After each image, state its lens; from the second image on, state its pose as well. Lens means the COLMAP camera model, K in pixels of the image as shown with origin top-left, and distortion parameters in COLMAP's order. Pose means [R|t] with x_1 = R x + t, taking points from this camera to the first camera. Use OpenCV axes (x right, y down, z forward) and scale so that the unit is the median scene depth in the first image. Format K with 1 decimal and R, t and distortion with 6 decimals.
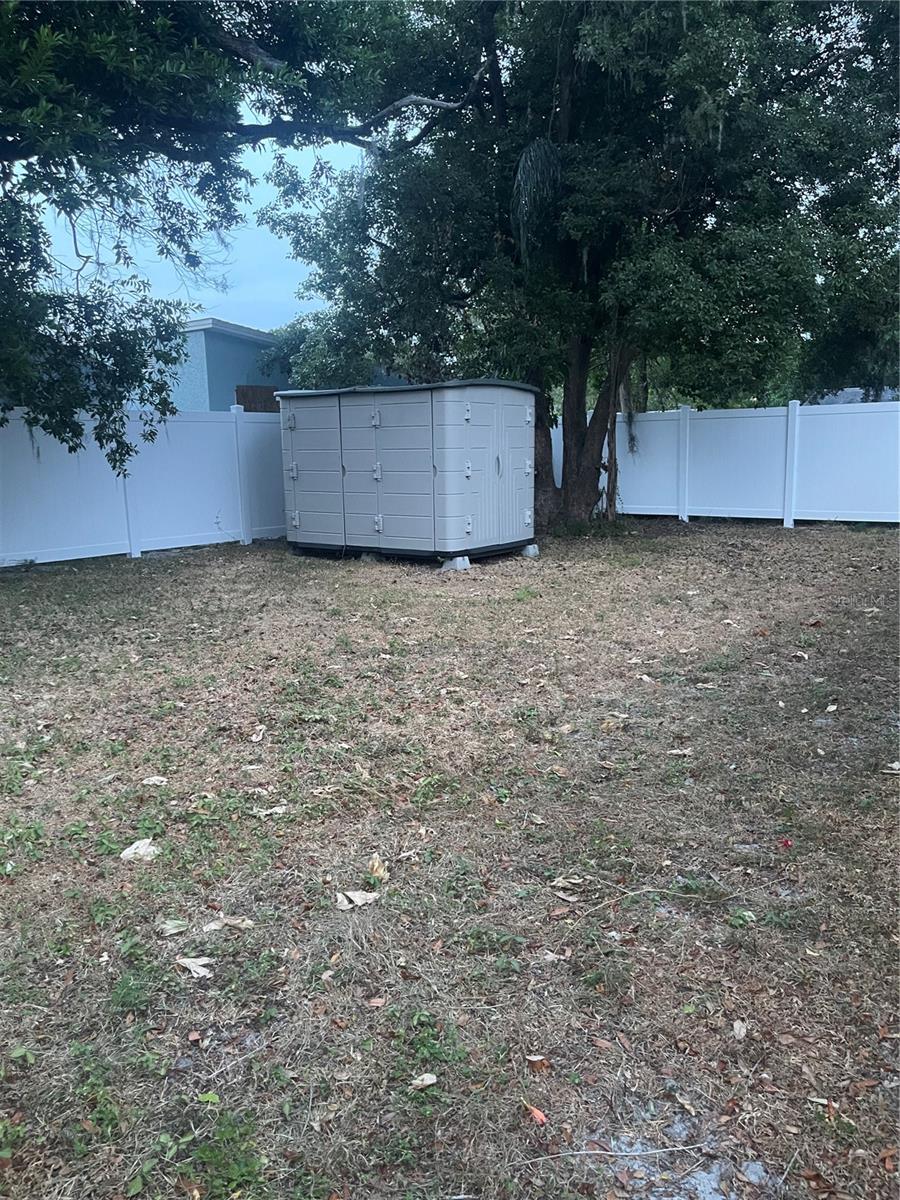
lens RADIAL K [[909.4, 0, 445.5], [0, 909.4, 601.0], [0, 0, 1]] dist [0.049282, -0.050909]
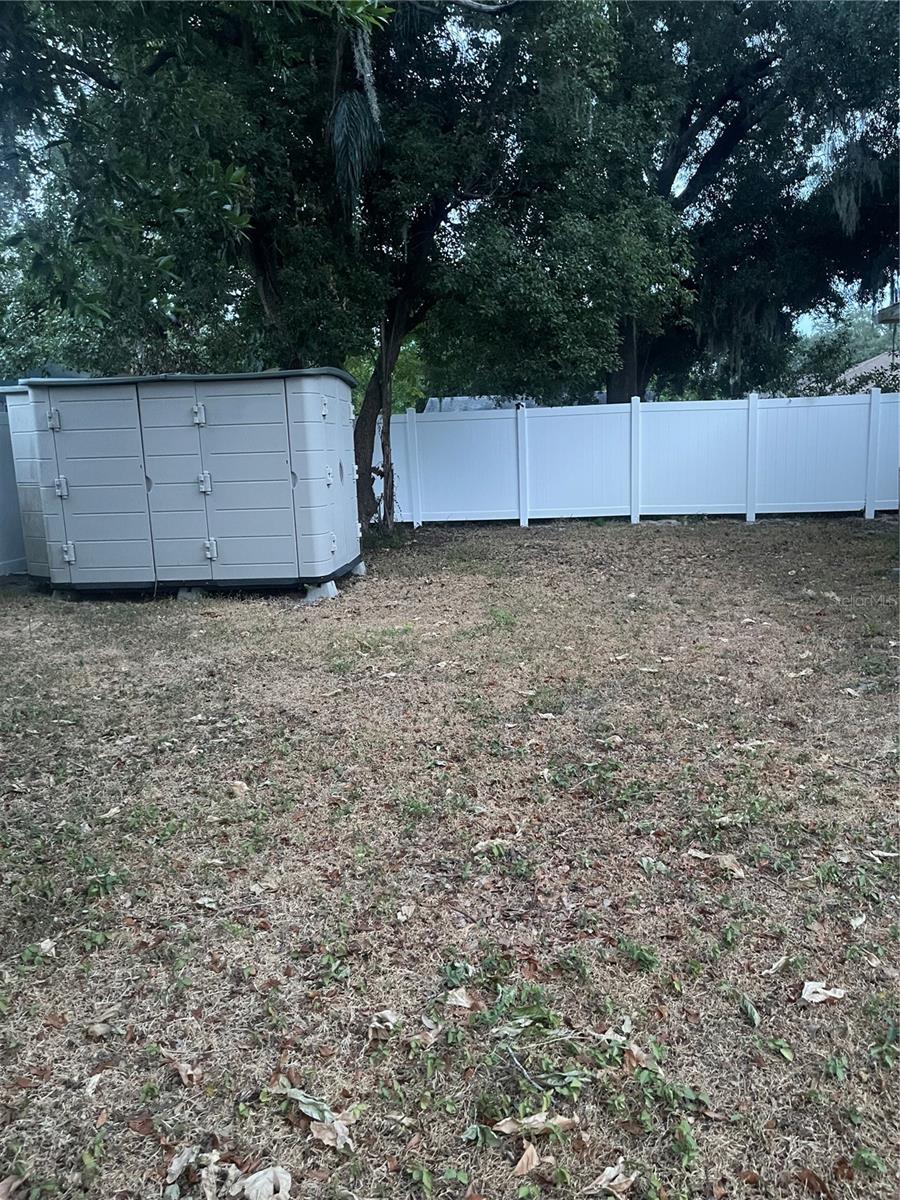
lens RADIAL K [[909.4, 0, 450.3], [0, 909.4, 596.2], [0, 0, 1]] dist [0.049282, -0.050909]
pose [[0.866304, -0.095867, 0.490232, -0.276420], [0.104365, 0.994488, 0.010049, -0.030942], [-0.488493, 0.042457, 0.871534, 0.216478]]
